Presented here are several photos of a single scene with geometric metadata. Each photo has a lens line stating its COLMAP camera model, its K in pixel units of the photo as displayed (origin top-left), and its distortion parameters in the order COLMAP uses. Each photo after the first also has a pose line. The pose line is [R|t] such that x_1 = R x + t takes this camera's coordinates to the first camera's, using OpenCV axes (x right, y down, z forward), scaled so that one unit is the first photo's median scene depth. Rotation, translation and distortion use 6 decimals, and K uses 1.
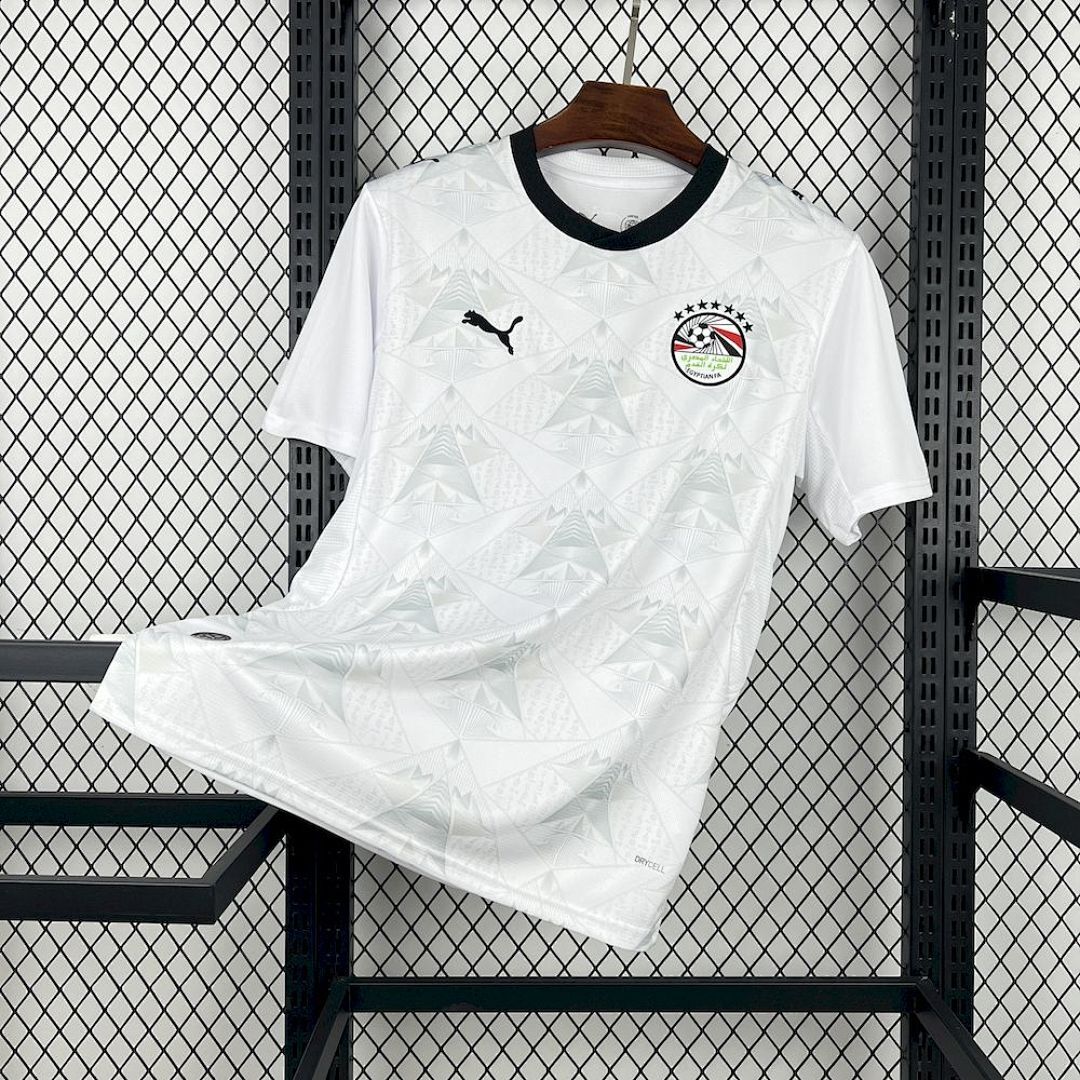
lens RADIAL K [[1172.3, 0, 538.6], [0, 1172.3, 616.5], [0, 0, 1]] dist [0.000852, 0.000000]
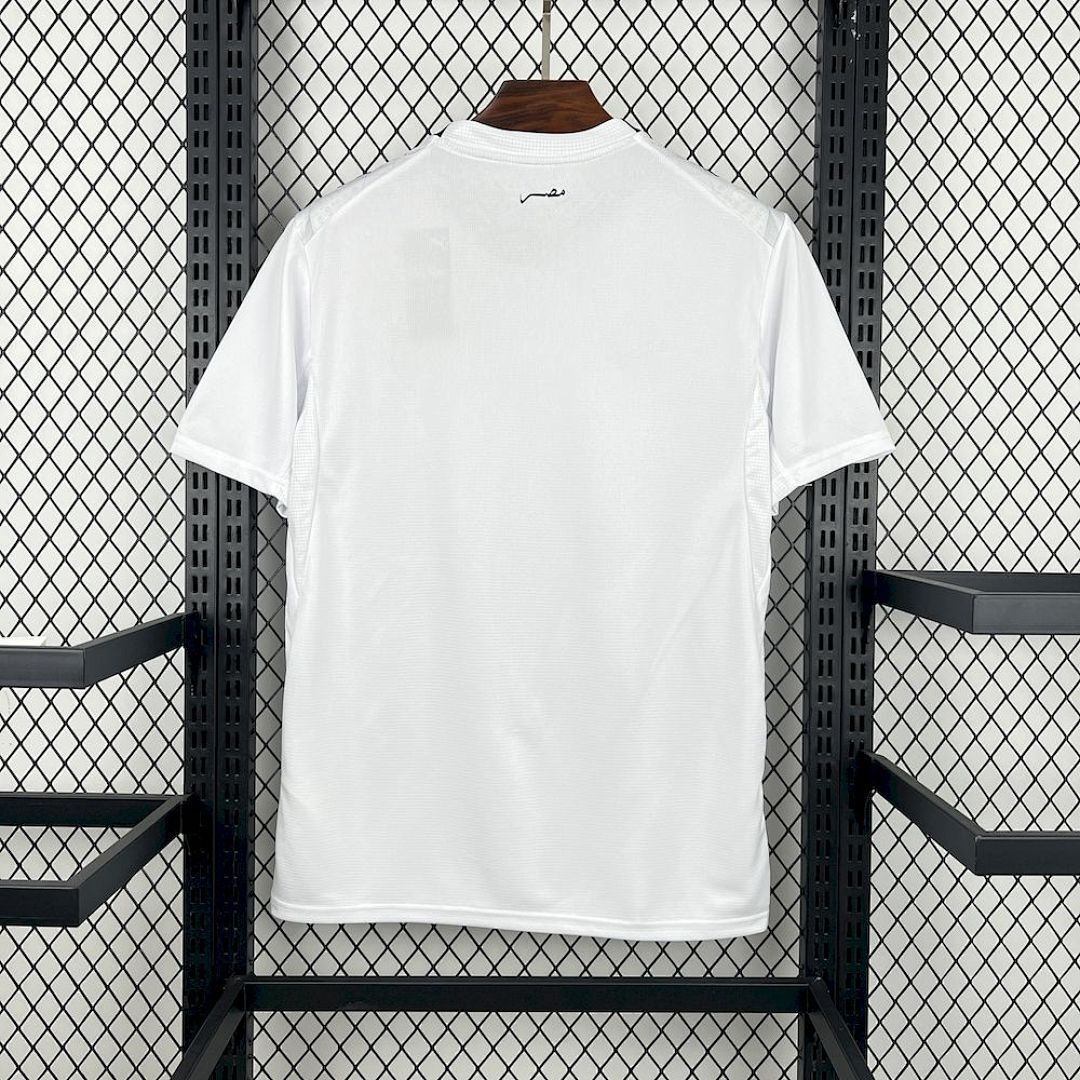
lens RADIAL K [[1172.3, 0, 579.1], [0, 1172.3, 632.9], [0, 0, 1]] dist [0.000852, 0.000000]
pose [[0.999976, 0.004448, 0.005285, 0.115103], [-0.004518, 0.999902, 0.013260, -0.000418], [-0.005225, -0.013284, 0.999898, -0.000615]]
